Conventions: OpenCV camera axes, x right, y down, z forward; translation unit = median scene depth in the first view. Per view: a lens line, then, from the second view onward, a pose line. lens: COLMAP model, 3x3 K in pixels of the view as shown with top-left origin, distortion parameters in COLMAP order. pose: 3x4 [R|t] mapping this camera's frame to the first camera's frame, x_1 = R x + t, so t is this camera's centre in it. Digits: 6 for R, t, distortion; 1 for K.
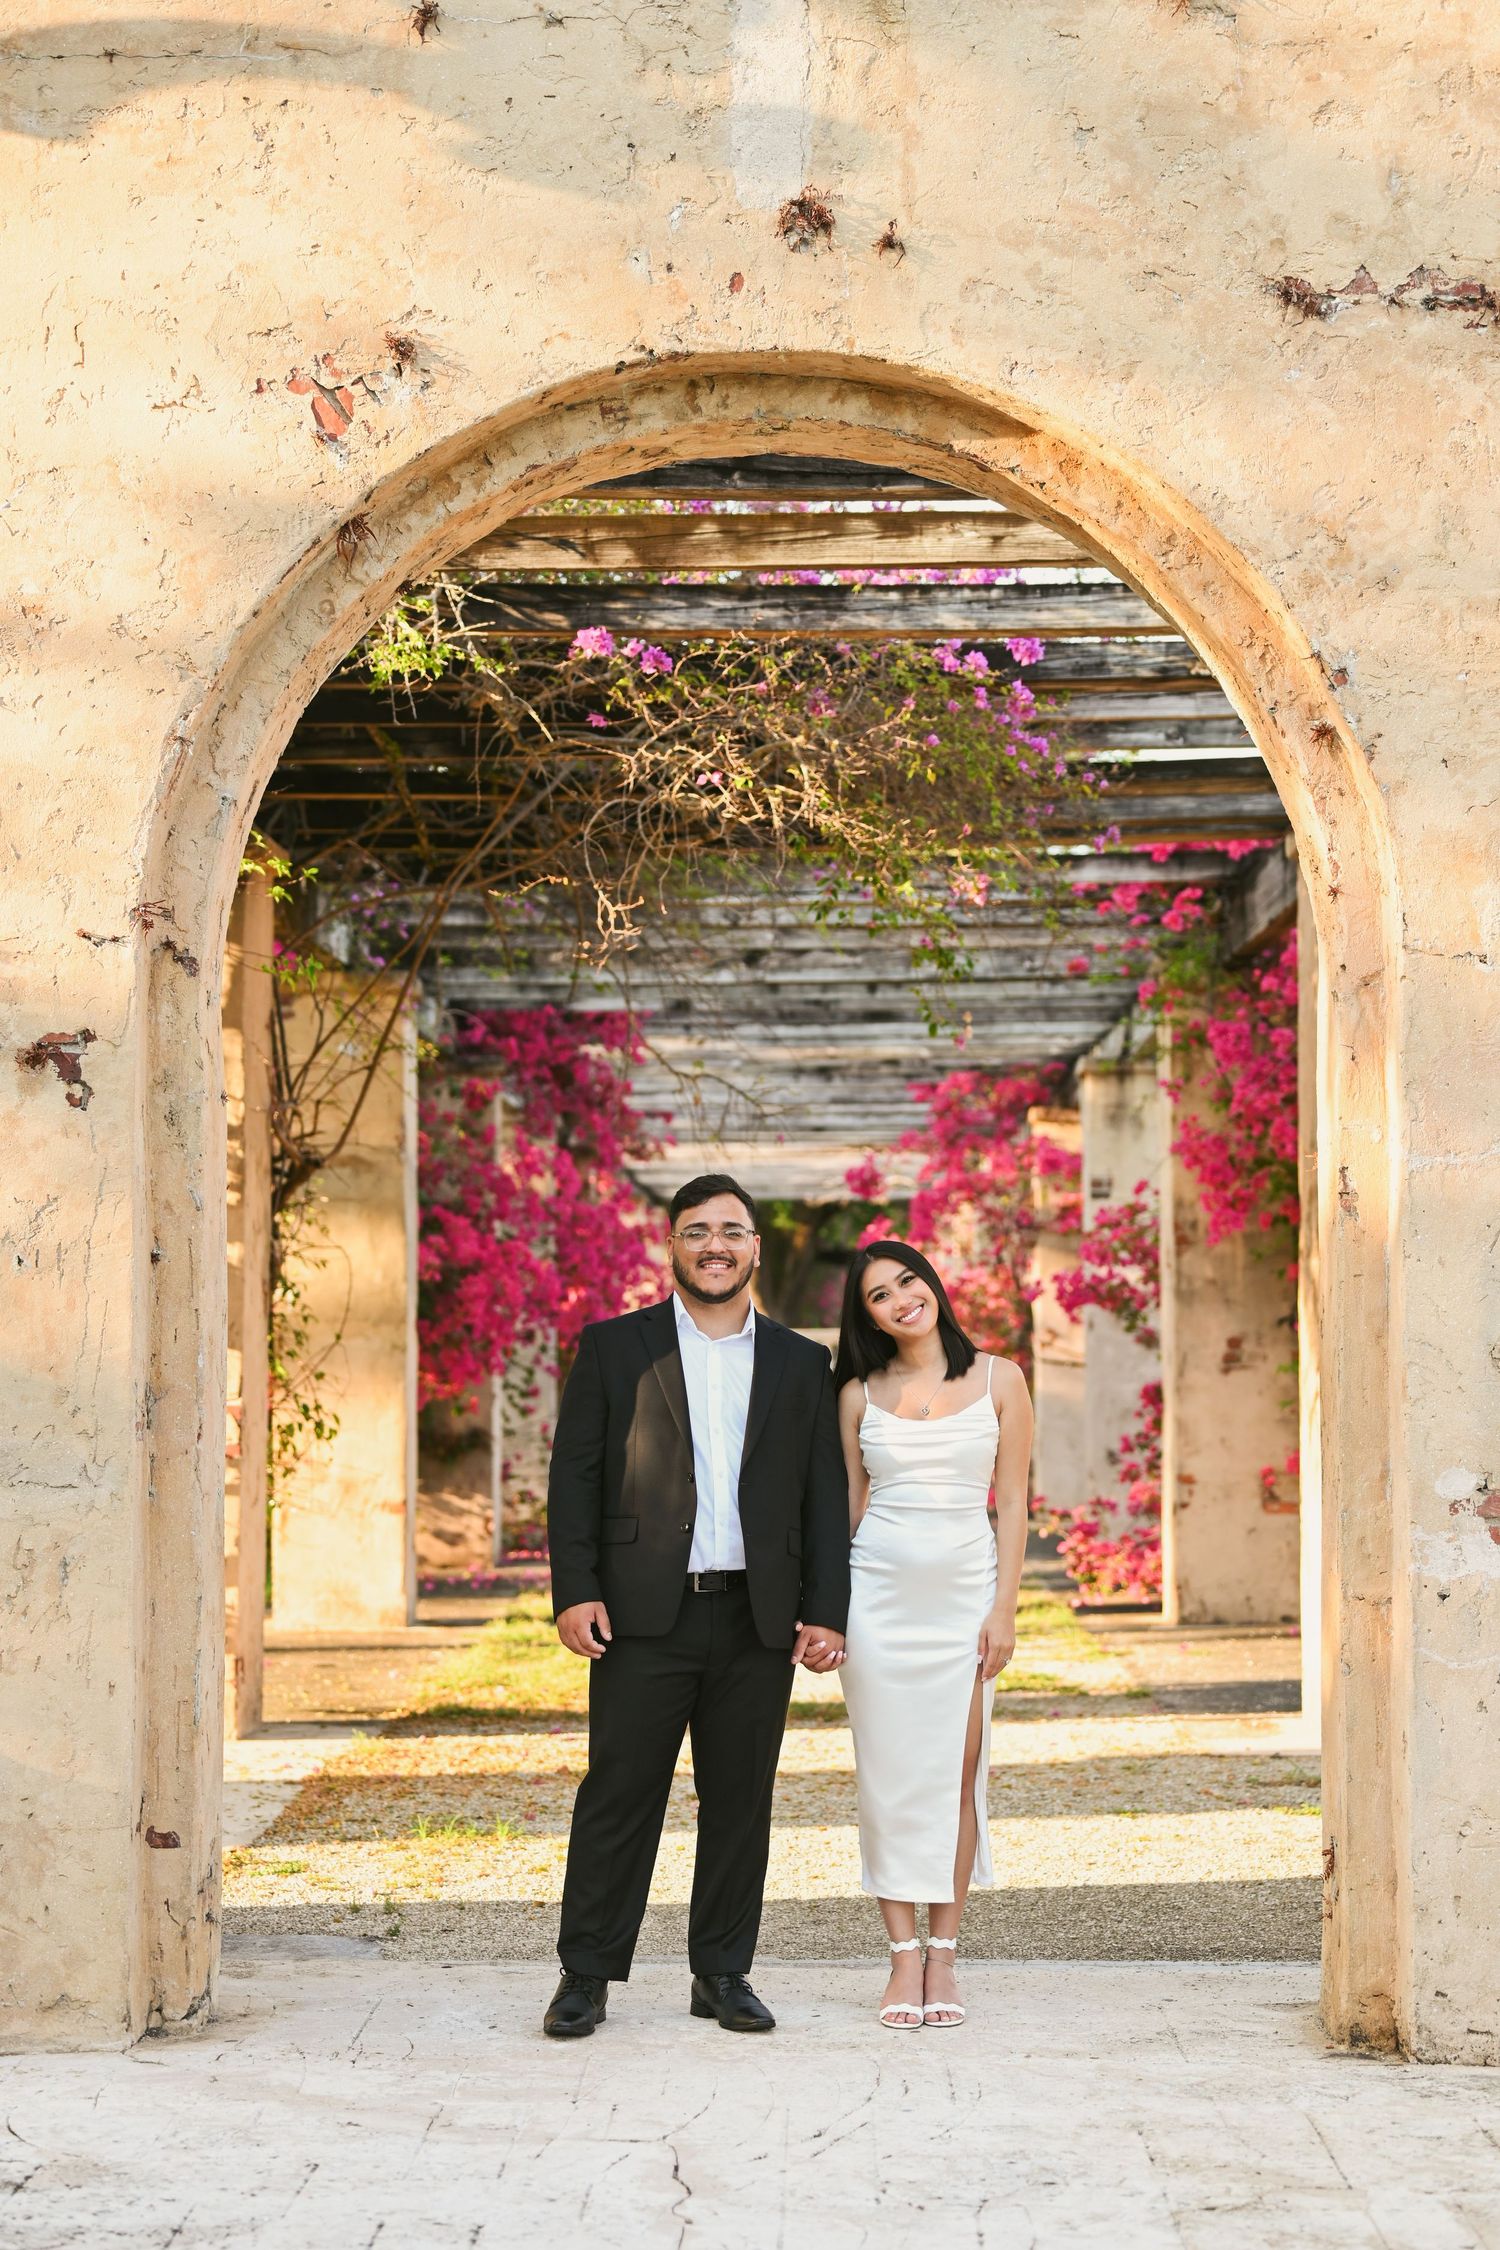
lens RADIAL K [[3944.5, 0, 690.1], [0, 3944.5, 1211.4], [0, 0, 1]] dist [-0.009108, 0.000000]
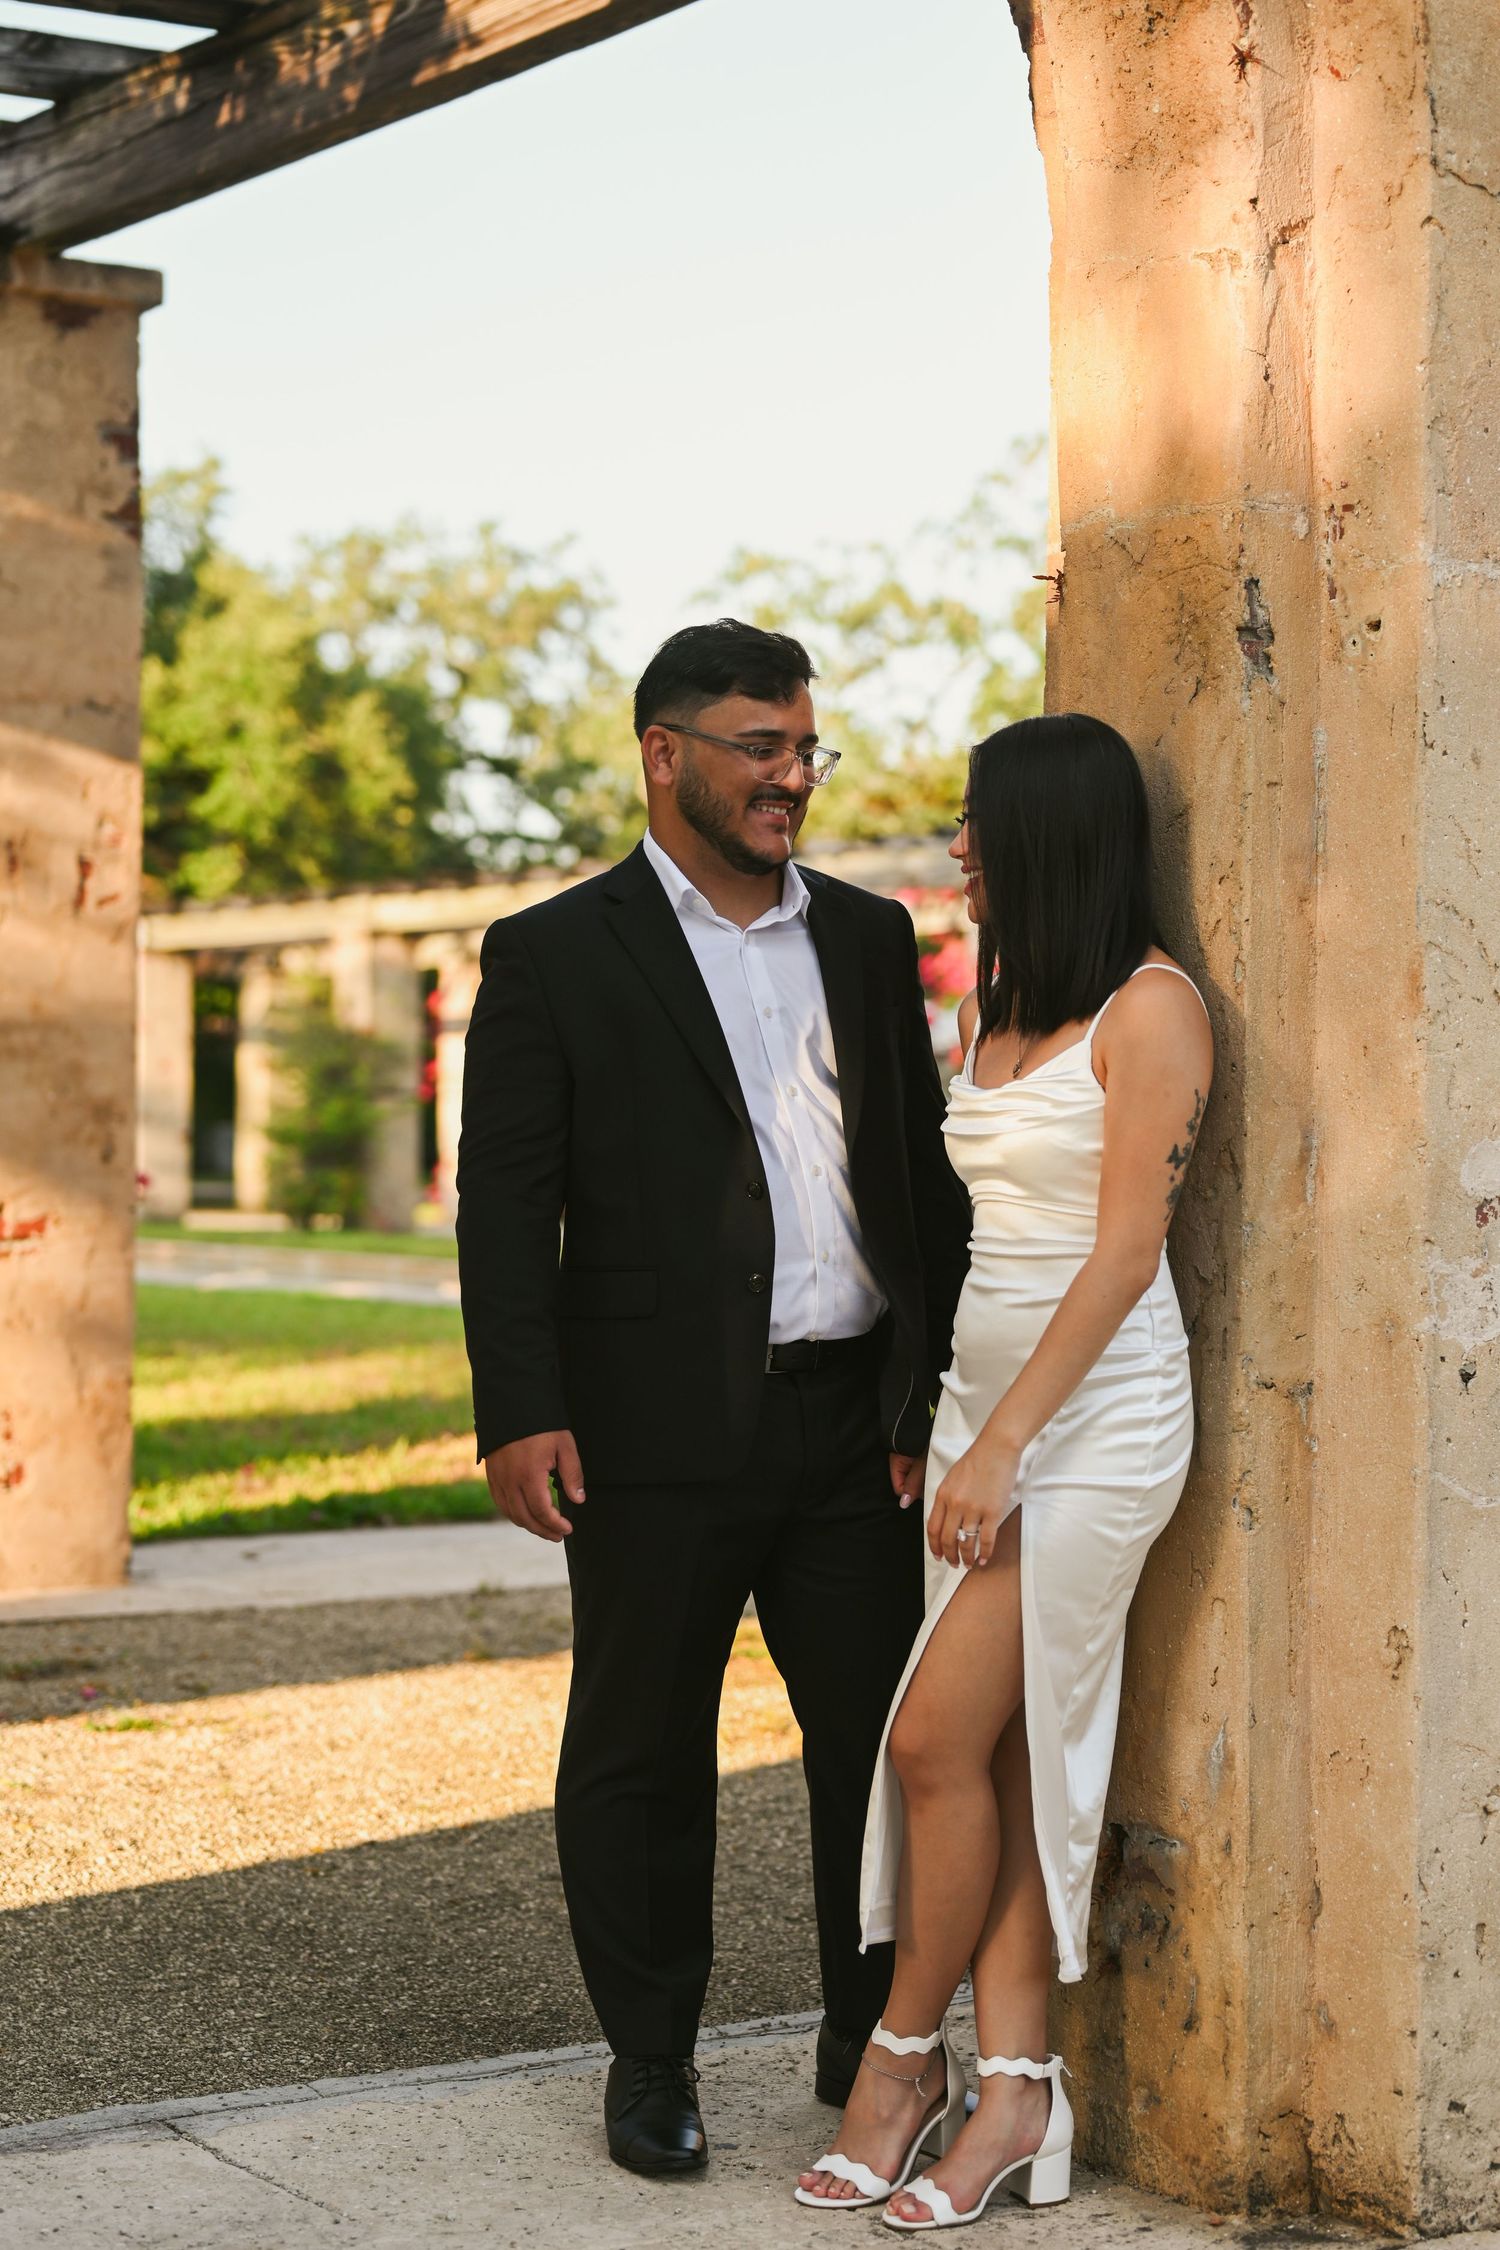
lens RADIAL K [[3944.5, 0, 738.0], [0, 3944.5, 1148.2], [0, 0, 1]] dist [-0.009108, 0.000000]
pose [[0.816600, 0.005839, 0.577174, -0.130404], [-0.028795, 0.999116, 0.030632, 0.033715], [-0.576485, -0.041634, 0.816047, 0.395022]]
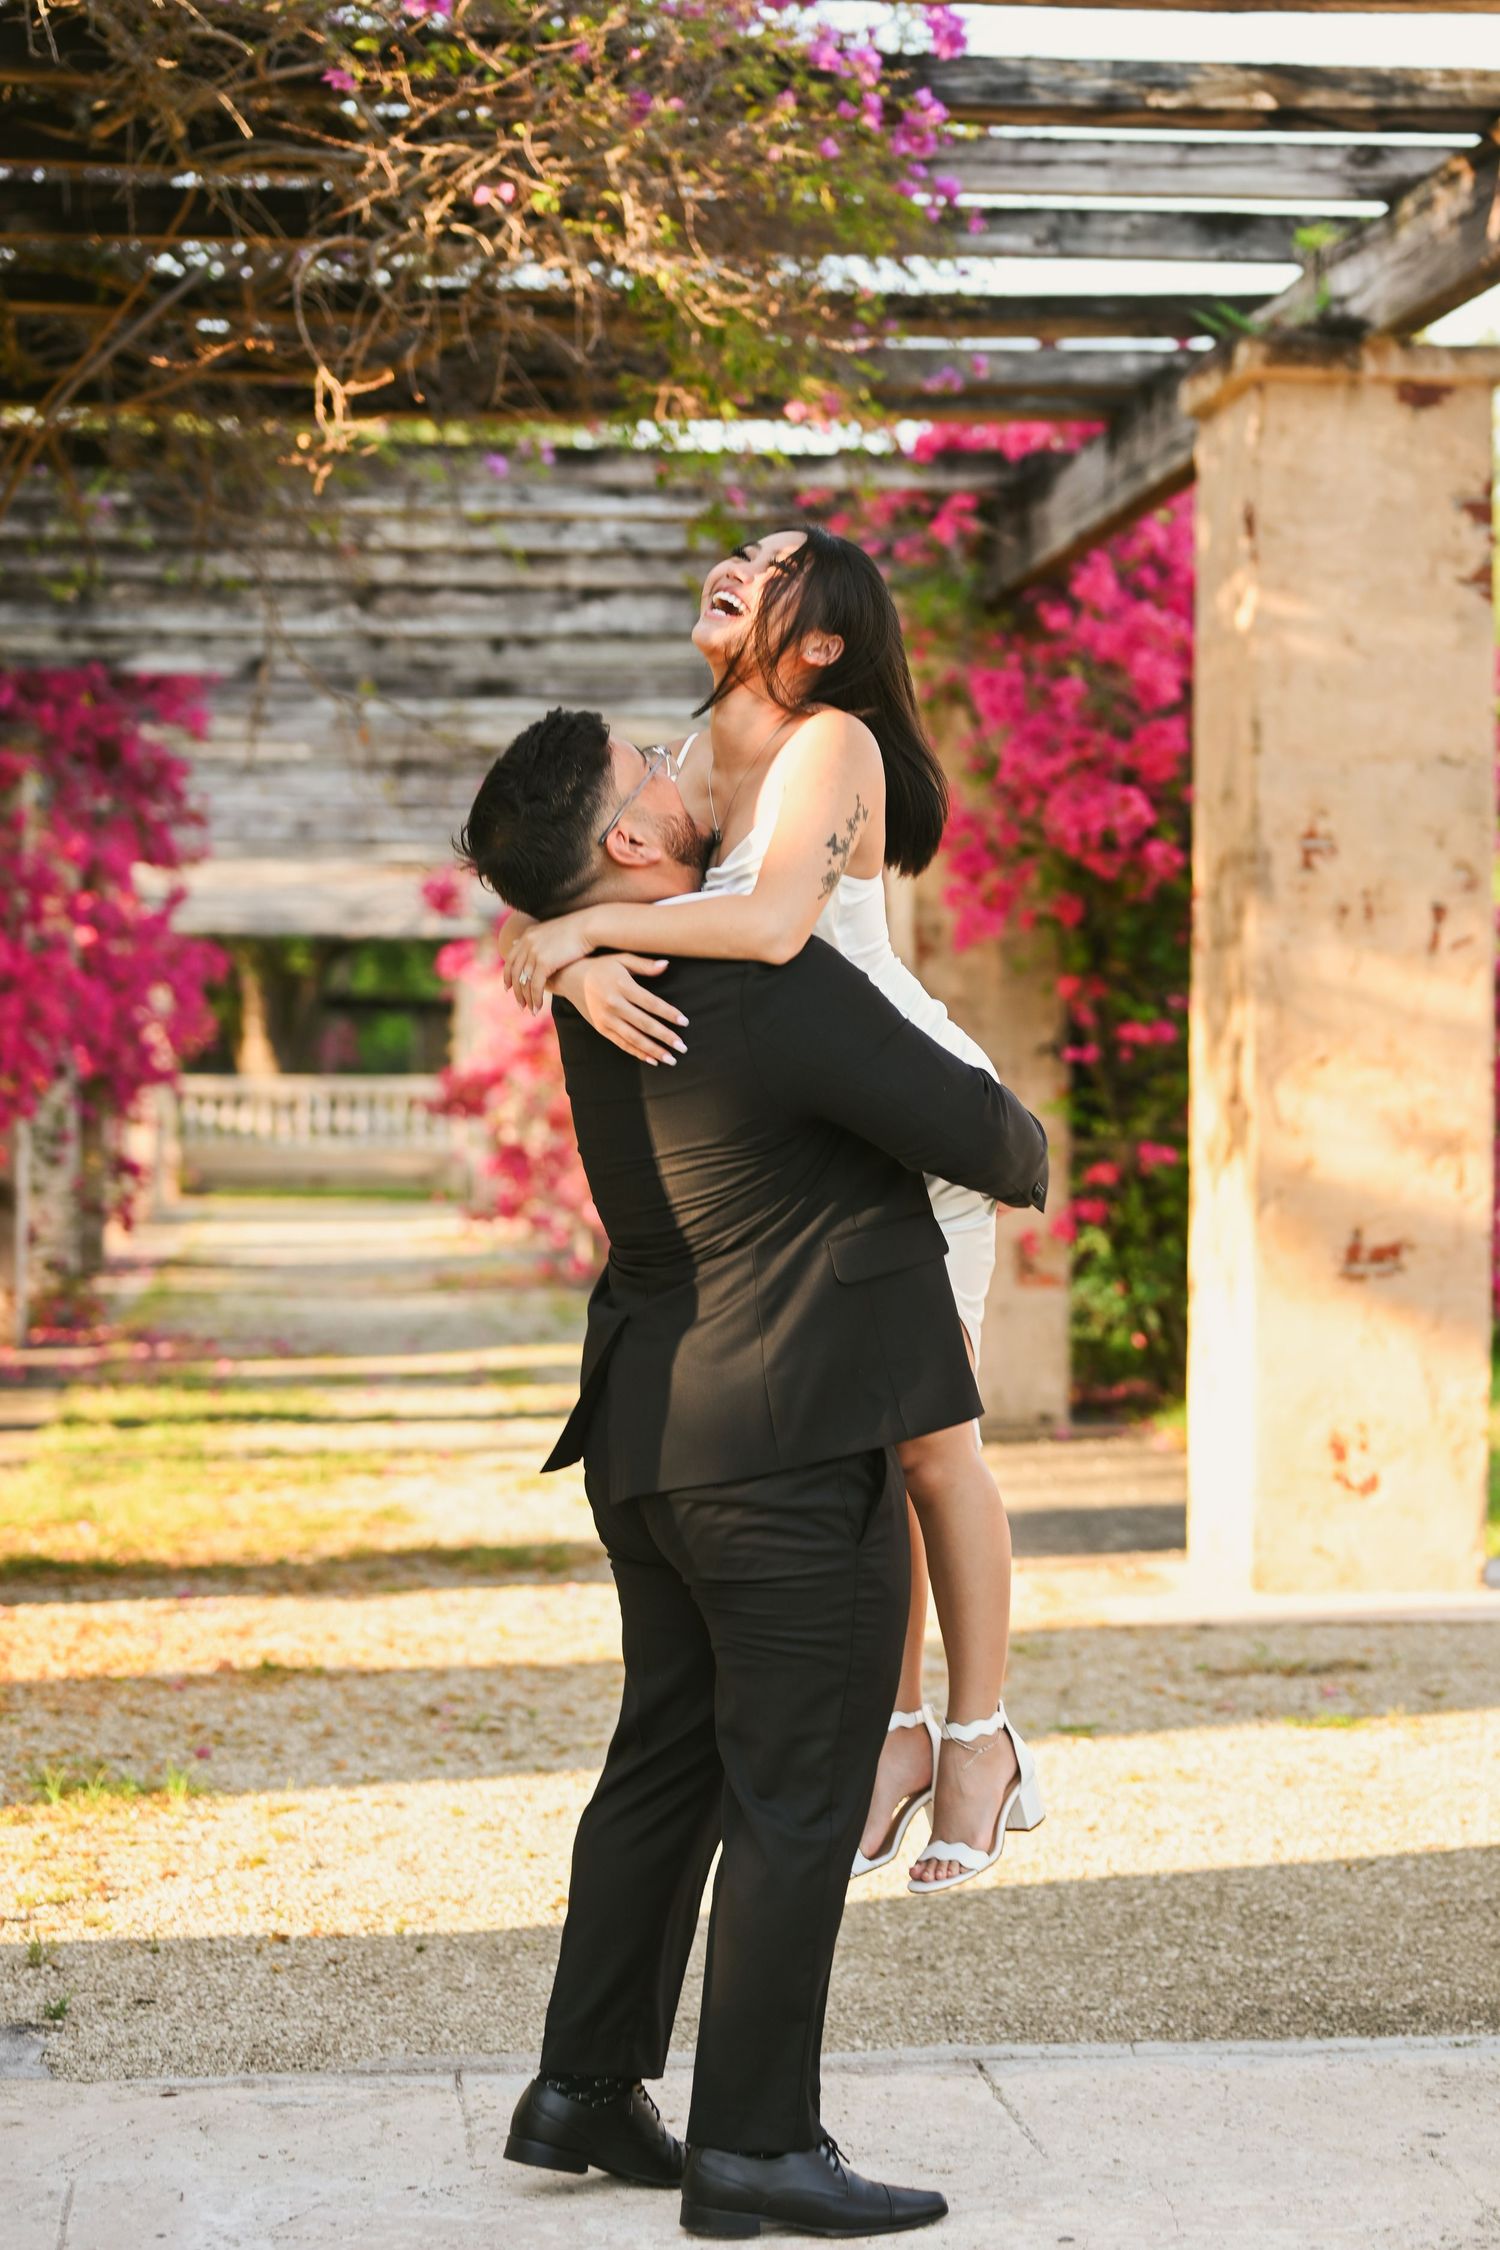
lens RADIAL K [[3944.5, 0, 757.1], [0, 3944.5, 1019.5], [0, 0, 1]] dist [-0.009108, 0.000000]
pose [[0.987399, 0.010565, 0.157898, -0.049988], [-0.012309, 0.999873, 0.010074, 0.020414], [-0.157772, -0.011891, 0.987404, 0.303905]]
